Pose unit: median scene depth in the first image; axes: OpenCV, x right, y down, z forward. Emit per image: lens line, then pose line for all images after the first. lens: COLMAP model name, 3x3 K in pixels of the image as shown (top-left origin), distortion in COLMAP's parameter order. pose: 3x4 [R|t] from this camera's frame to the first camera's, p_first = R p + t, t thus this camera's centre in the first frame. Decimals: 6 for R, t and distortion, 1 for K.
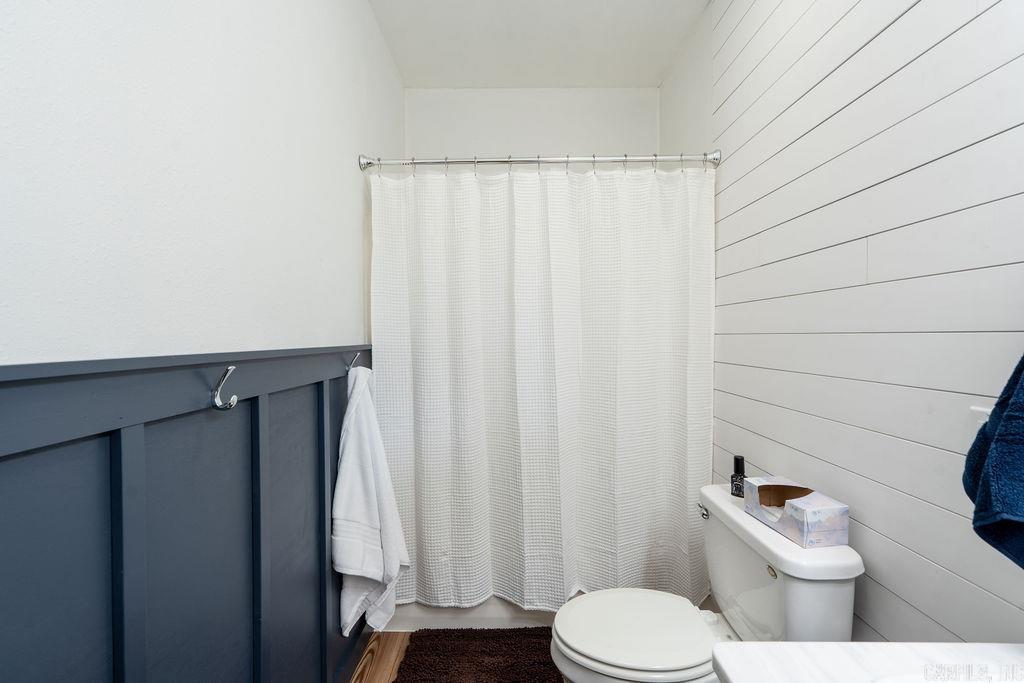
lens RADIAL K [[458.6, 0, 509.1], [0, 458.6, 338.0], [0, 0, 1]] dist [-0.005986, 0.002273]
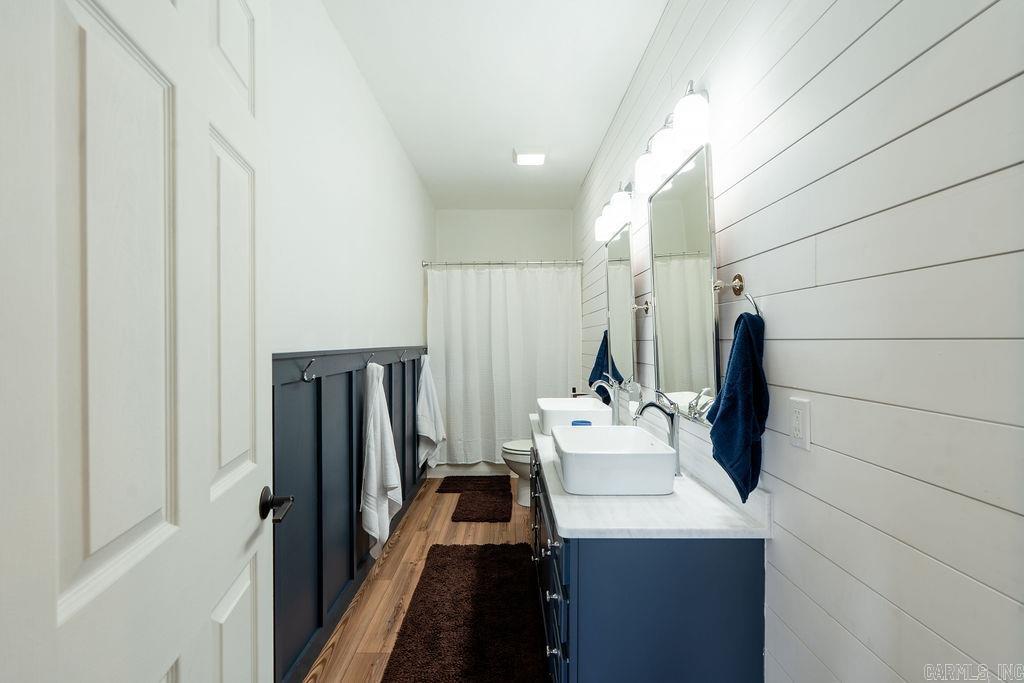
lens RADIAL K [[458.6, 0, 514.8], [0, 458.6, 342.8], [0, 0, 1]] dist [-0.005986, 0.002273]
pose [[0.999931, 0.001904, 0.011581, 0.099262], [-0.001958, 0.999987, 0.004642, -0.009609], [-0.011572, -0.004665, 0.999922, -1.244970]]
